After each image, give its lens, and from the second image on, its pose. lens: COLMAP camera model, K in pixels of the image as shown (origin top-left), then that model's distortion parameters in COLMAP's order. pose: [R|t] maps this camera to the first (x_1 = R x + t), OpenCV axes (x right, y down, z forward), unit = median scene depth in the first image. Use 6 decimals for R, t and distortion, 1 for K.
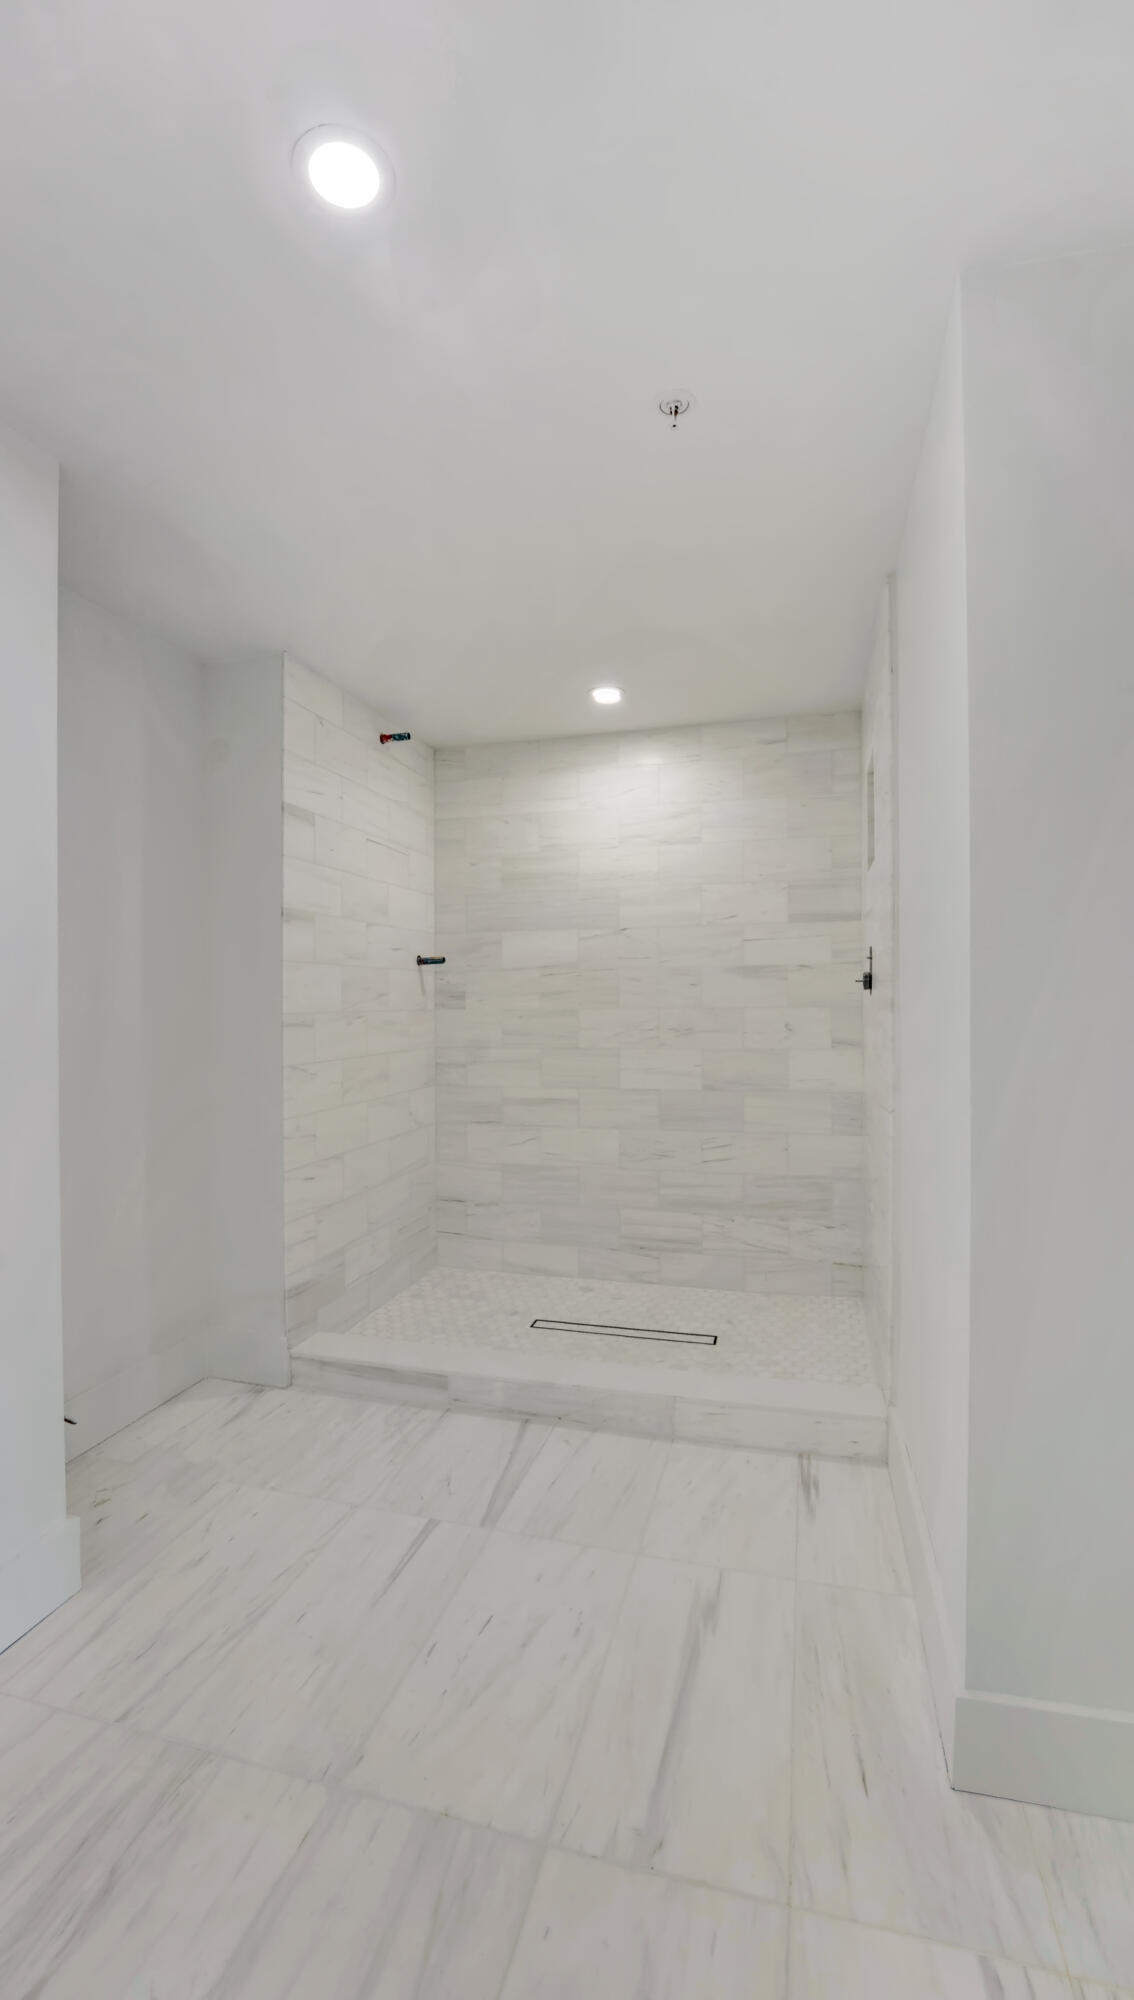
lens RADIAL K [[849.8, 0, 566.3], [0, 849.8, 1004.1], [0, 0, 1]] dist [-0.001789, -0.000029]
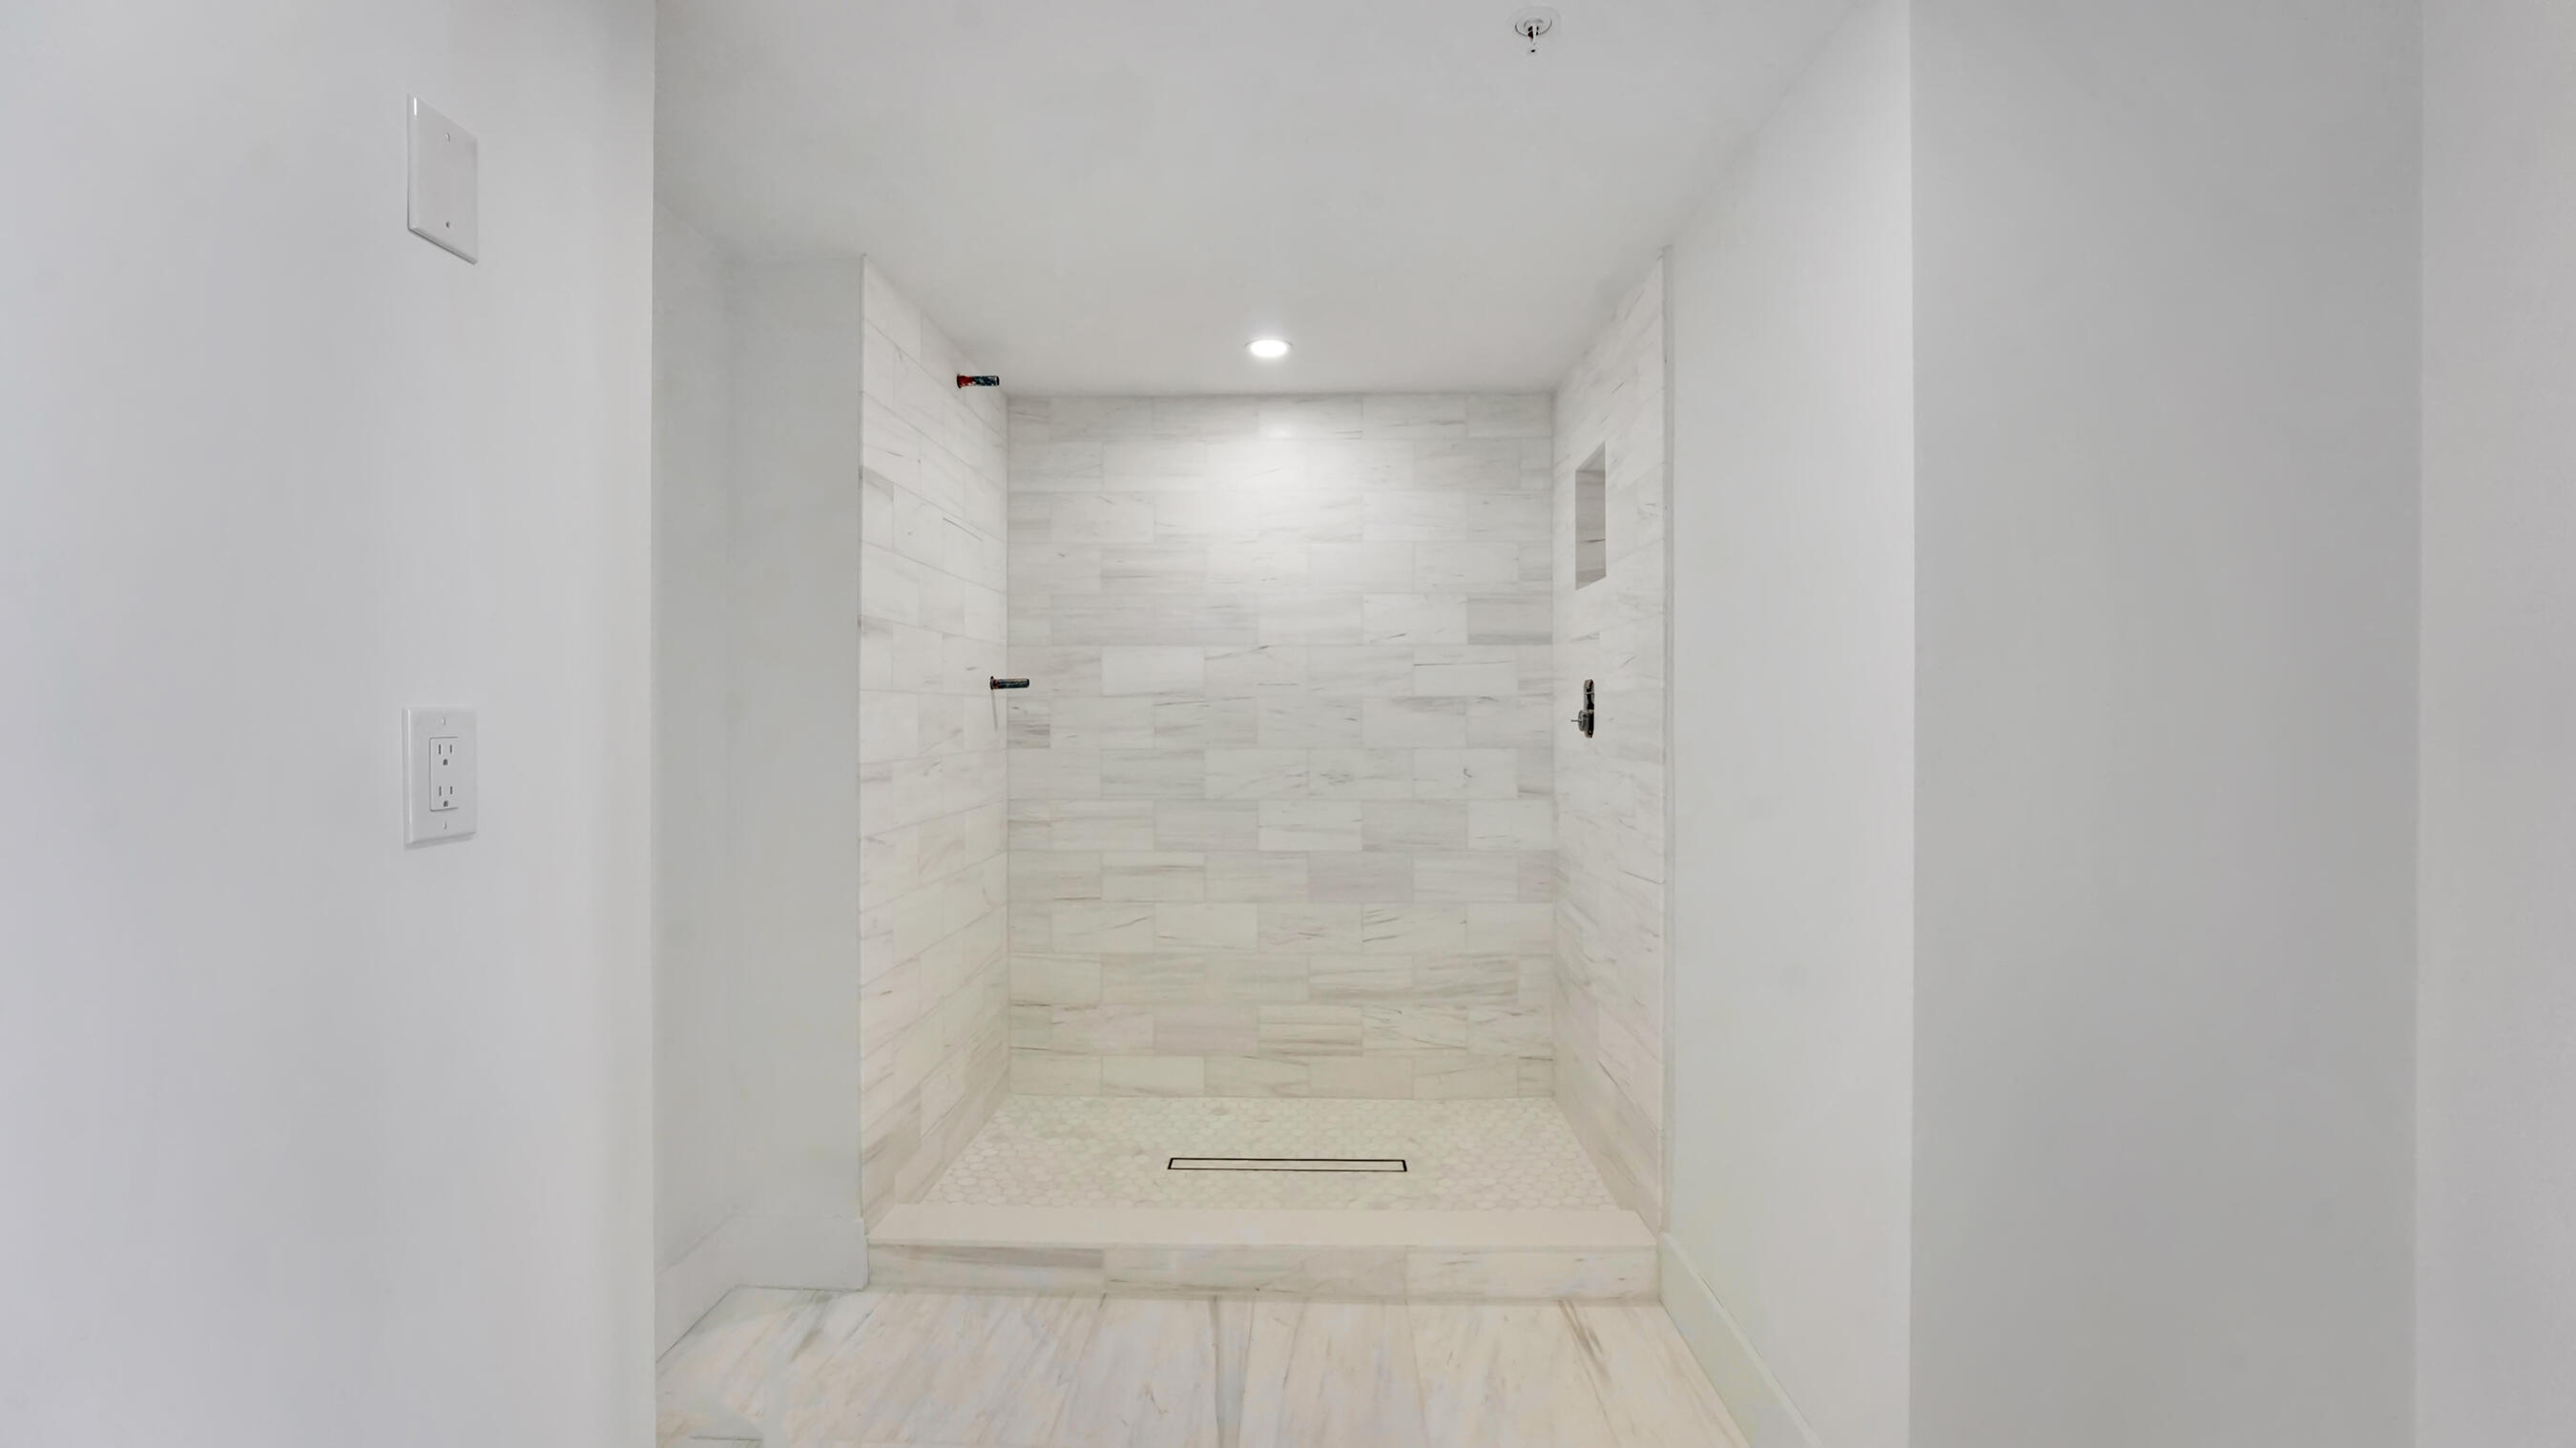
lens RADIAL K [[1081.8, 0, 1293.6], [0, 1081.8, 723.8], [0, 0, 1]] dist [-0.003618, 0.000182]
pose [[0.971922, 0.006499, 0.235214, -0.147049], [-0.006976, 0.999975, 0.001196, -0.019846], [-0.235201, -0.002803, 0.971943, 0.027172]]
